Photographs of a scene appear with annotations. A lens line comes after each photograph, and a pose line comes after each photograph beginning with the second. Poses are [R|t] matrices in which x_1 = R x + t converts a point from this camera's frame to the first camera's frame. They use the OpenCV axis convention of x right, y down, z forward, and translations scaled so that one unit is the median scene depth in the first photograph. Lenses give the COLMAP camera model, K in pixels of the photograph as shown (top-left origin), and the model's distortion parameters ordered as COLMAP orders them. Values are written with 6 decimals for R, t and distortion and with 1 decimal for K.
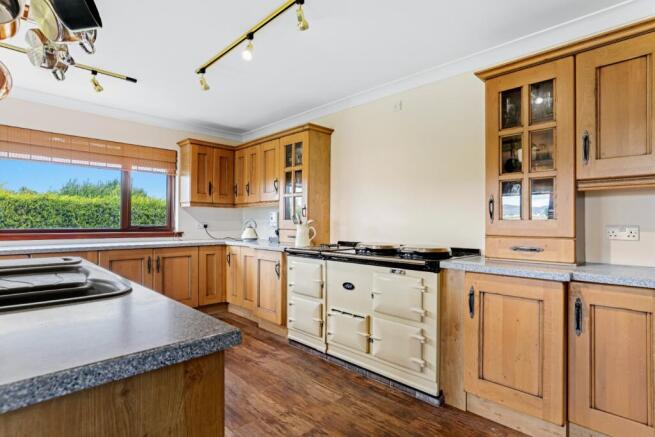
lens RADIAL K [[336.0, 0, 325.9], [0, 336.0, 219.5], [0, 0, 1]] dist [-0.001127, 0.001468]
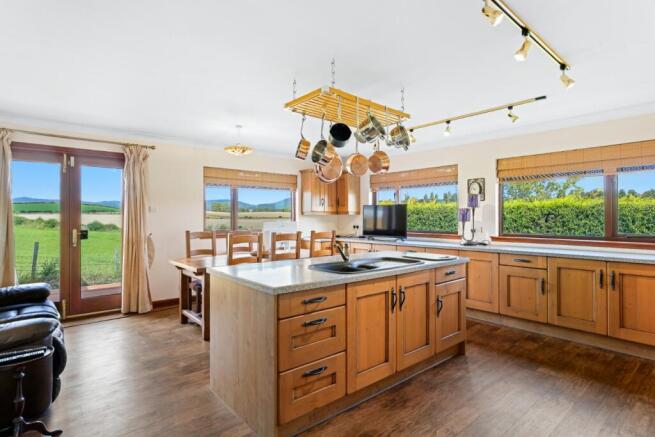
lens RADIAL K [[336.0, 0, 327.6], [0, 336.0, 216.6], [0, 0, 1]] dist [-0.001127, 0.001468]
pose [[-0.073002, -0.007002, -0.997307, 0.438552], [0.005566, 0.999957, -0.007428, -0.031116], [0.997316, -0.006093, -0.072960, 0.336128]]
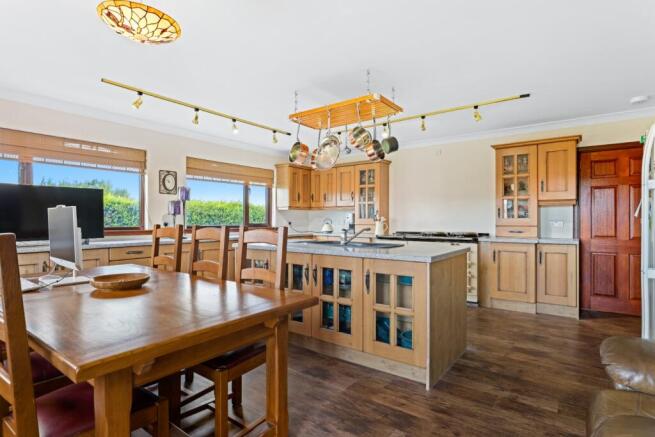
lens RADIAL K [[336.0, 0, 328.1], [0, 336.0, 219.8], [0, 0, 1]] dist [-0.001127, 0.001468]
pose [[0.990042, -0.005550, 0.140660, -0.517403], [0.004757, 0.999971, 0.005978, -0.003266], [-0.140689, -0.005249, 0.990040, -0.553095]]
